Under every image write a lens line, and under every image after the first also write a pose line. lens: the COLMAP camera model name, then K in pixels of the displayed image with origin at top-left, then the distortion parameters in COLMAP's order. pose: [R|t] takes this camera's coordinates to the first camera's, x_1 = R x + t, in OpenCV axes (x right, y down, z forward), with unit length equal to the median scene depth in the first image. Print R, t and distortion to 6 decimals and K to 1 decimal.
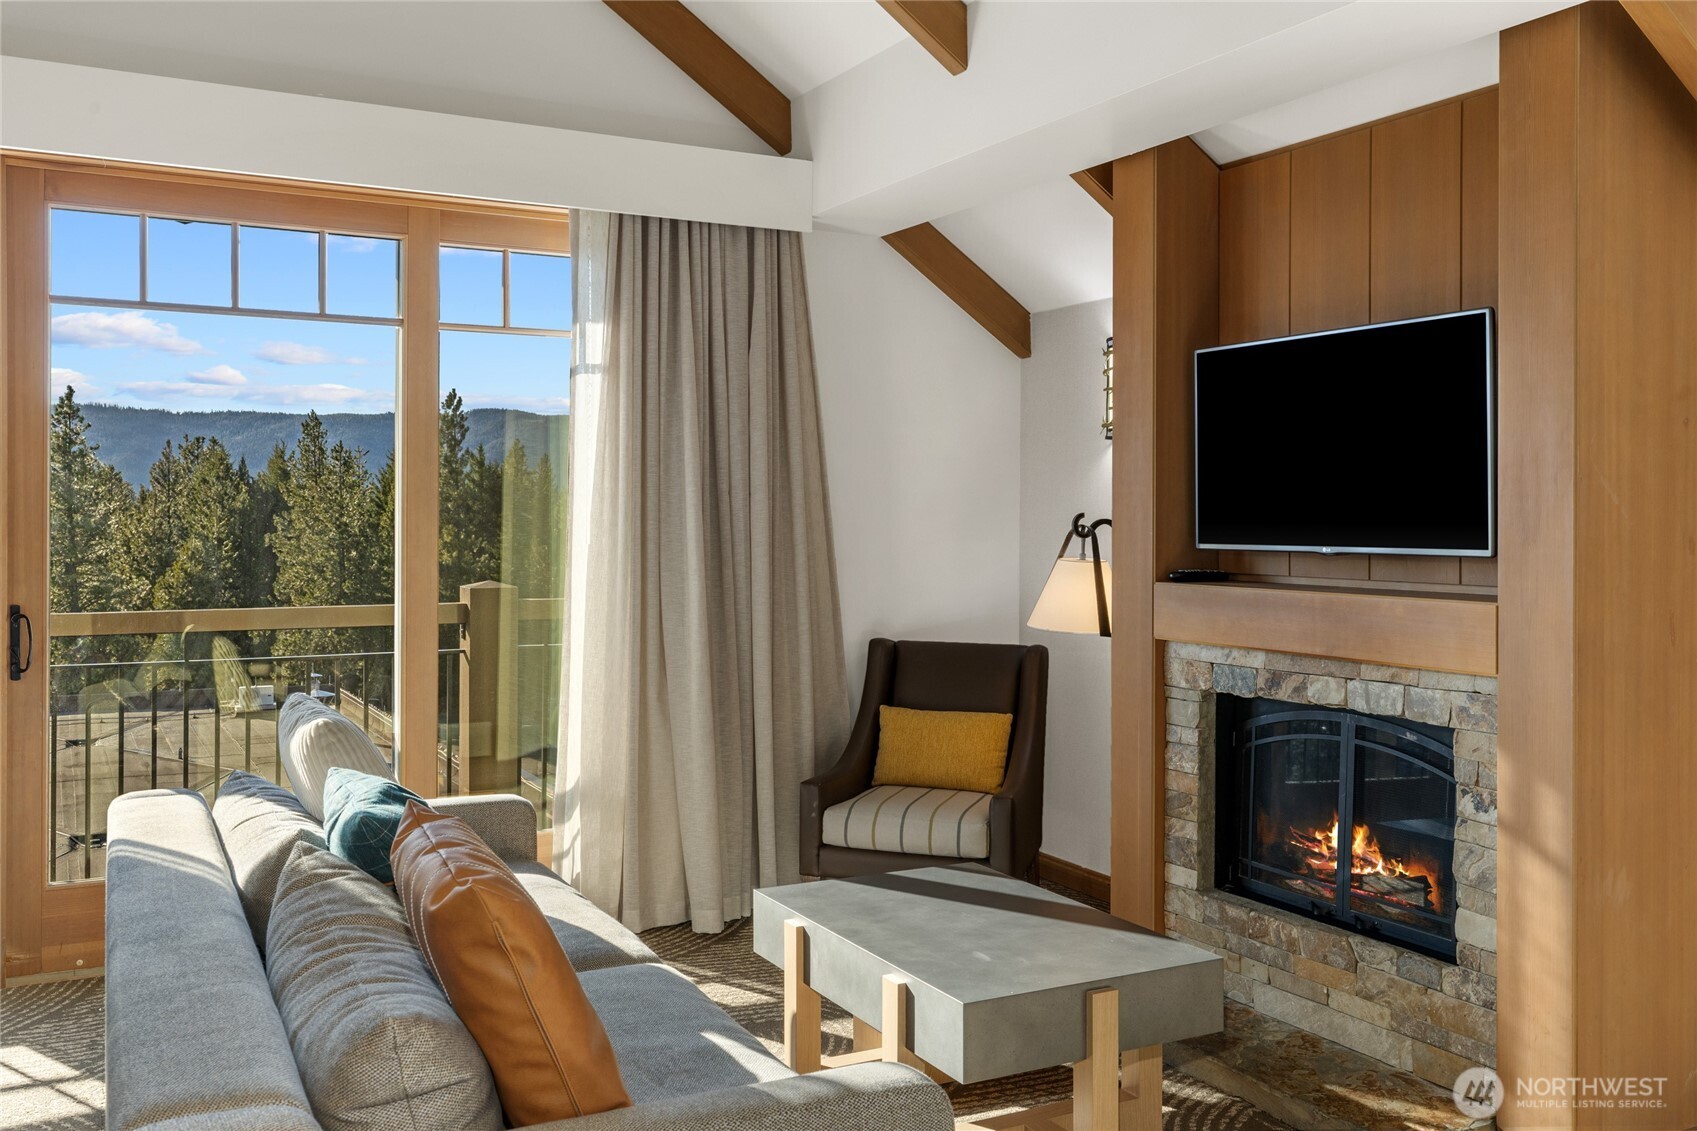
lens RADIAL K [[1500.0, 0, 810.1], [0, 1500.0, 502.4], [0, 0, 1]] dist [-0.020577, 0.055586]
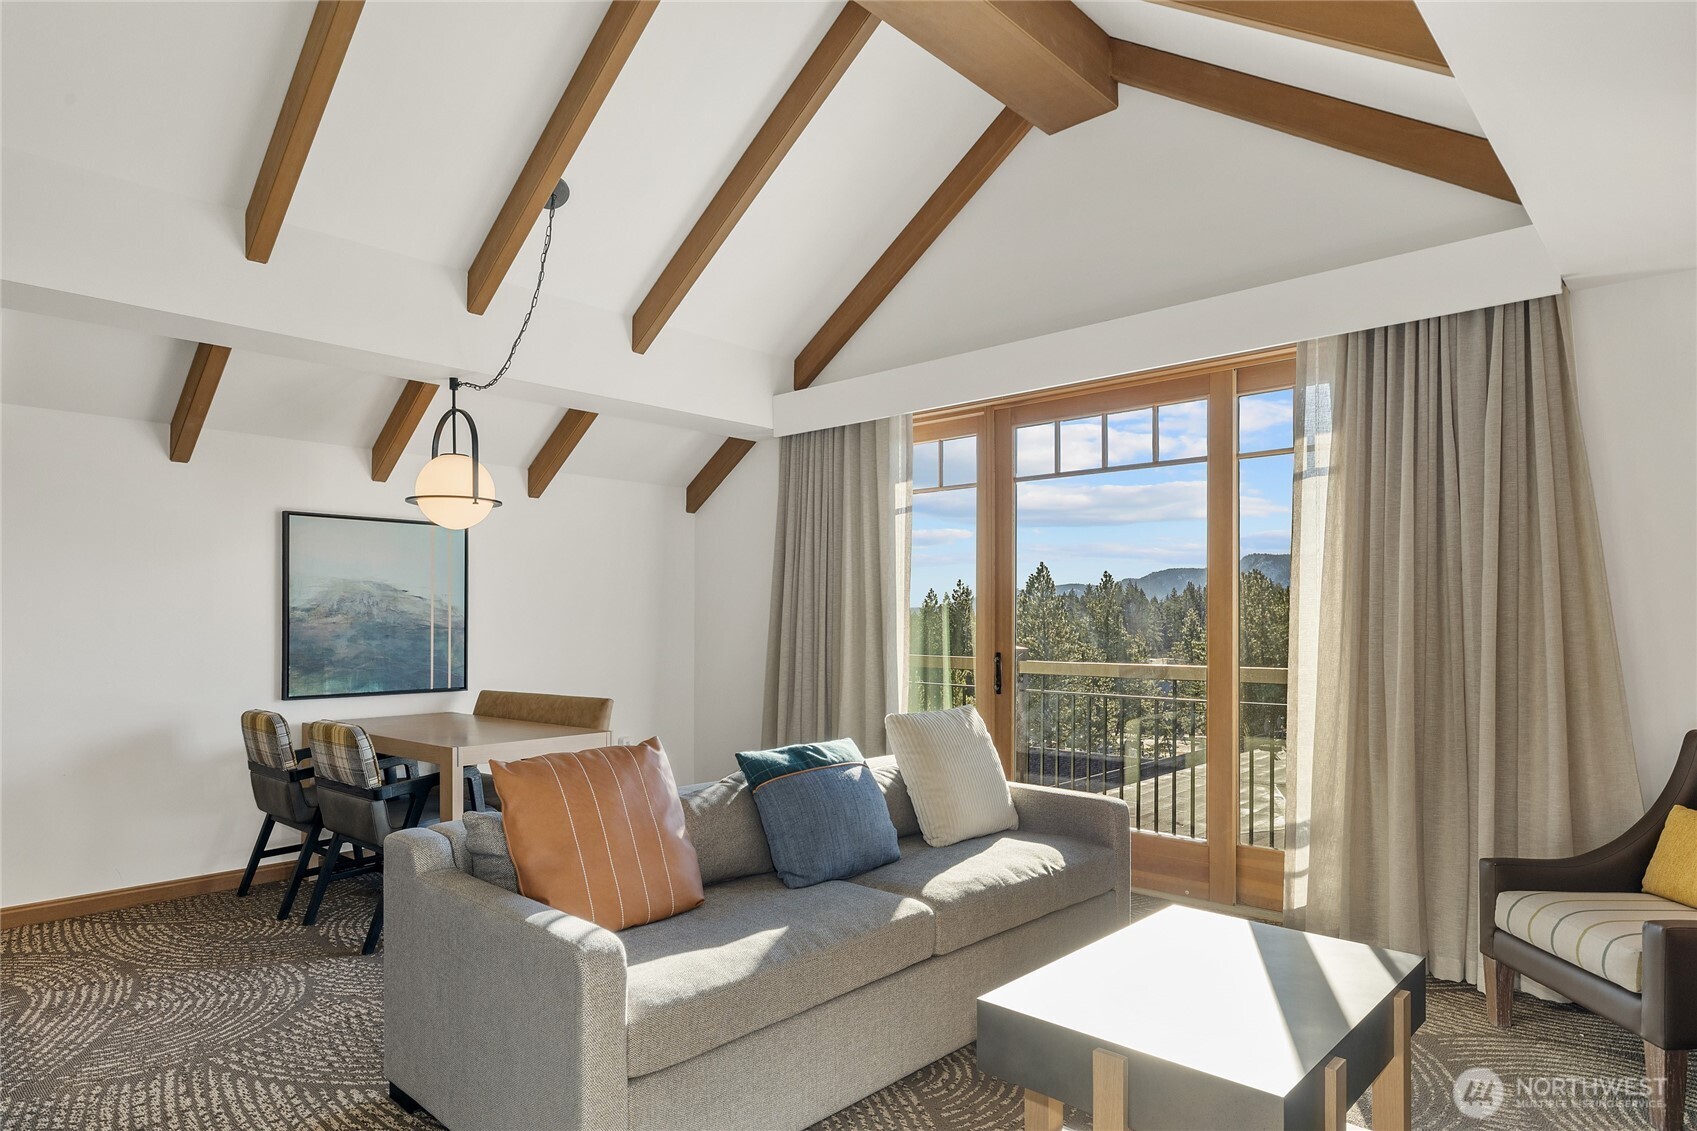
lens RADIAL K [[971.7, 0, 846.5], [0, 971.7, 616.7], [0, 0, 1]] dist [0.000950, -0.000526]
pose [[0.335560, -0.005951, -0.942000, 0.480080], [0.008644, 0.999957, -0.003238, 0.026414], [0.941979, -0.007056, 0.335597, 0.407099]]
